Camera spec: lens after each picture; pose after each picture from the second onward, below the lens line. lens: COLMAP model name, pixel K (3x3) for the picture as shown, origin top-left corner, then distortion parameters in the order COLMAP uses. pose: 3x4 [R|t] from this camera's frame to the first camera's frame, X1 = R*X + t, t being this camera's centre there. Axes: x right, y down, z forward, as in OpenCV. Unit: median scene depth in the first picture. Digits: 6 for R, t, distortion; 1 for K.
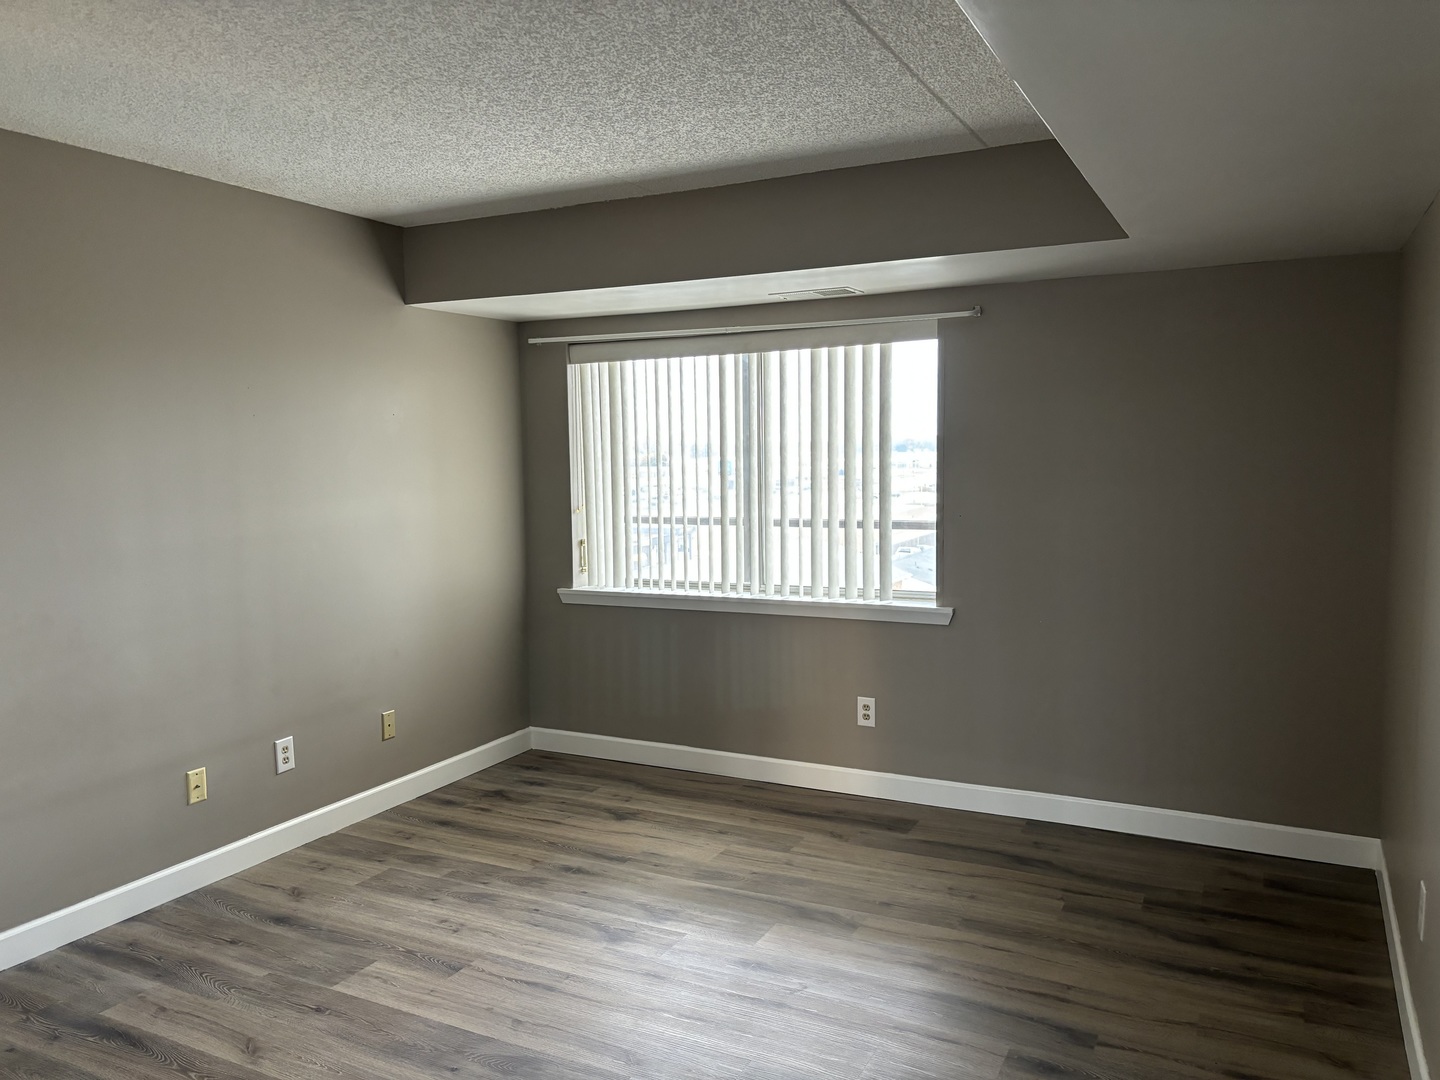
lens RADIAL K [[1068.2, 0, 720.0], [0, 1068.2, 540.0], [0, 0, 1]] dist [0.001670, -0.055668]
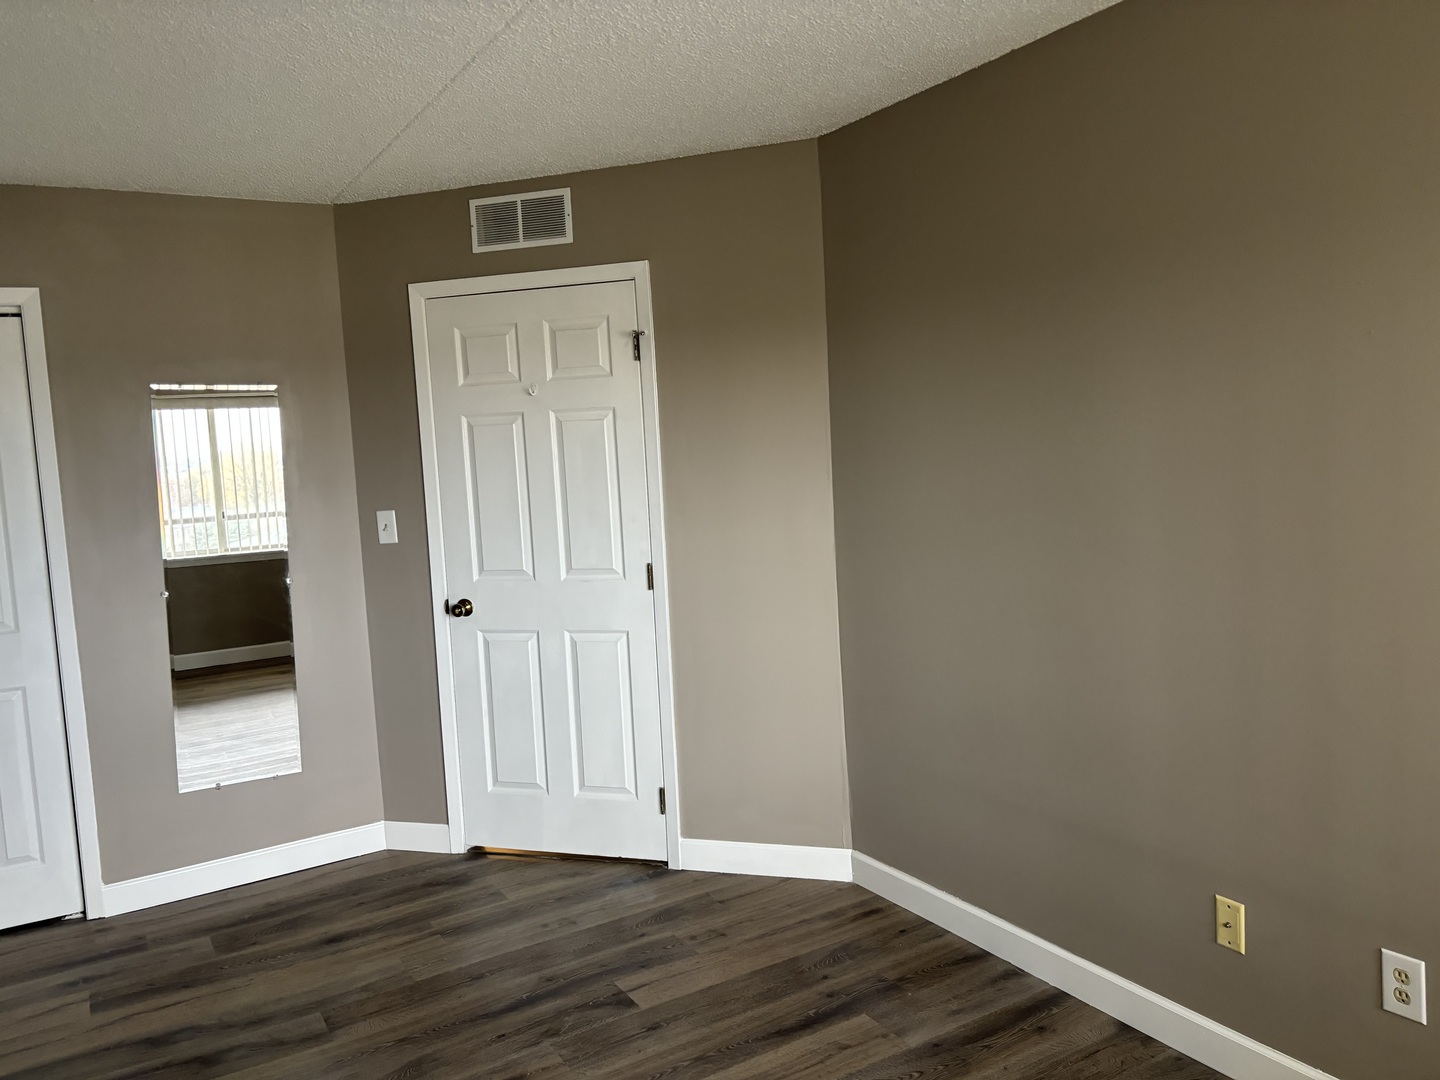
lens RADIAL K [[1068.2, 0, 720.0], [0, 1068.2, 540.0], [0, 0, 1]] dist [0.001670, -0.055668]
pose [[-0.520430, 0.121383, -0.845233, 0.225887], [-0.020146, 0.987824, 0.154264, -0.113191], [0.853667, 0.097312, -0.511648, 1.239262]]
